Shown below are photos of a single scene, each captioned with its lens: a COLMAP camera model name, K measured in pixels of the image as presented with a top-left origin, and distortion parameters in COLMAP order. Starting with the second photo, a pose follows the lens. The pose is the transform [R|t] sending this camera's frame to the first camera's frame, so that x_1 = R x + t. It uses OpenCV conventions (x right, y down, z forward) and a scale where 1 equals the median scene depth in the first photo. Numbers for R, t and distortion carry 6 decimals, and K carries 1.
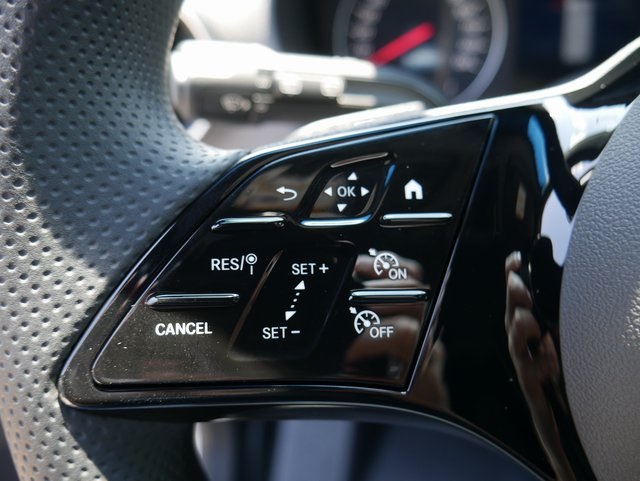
lens RADIAL K [[535.5, 0, 320.0], [0, 535.5, 240.5], [0, 0, 1]] dist [-0.032385, 0.009922]
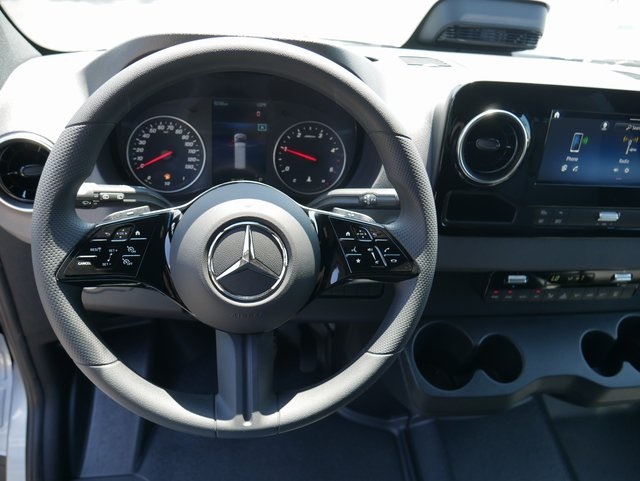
lens RADIAL K [[535.5, 0, 320.0], [0, 535.5, 240.5], [0, 0, 1]] dist [-0.032385, 0.009922]
pose [[0.938402, -0.011255, 0.345362, 0.065826], [0.028165, 0.998635, -0.043983, 0.210691], [-0.344396, 0.051001, 0.937438, -3.774703]]
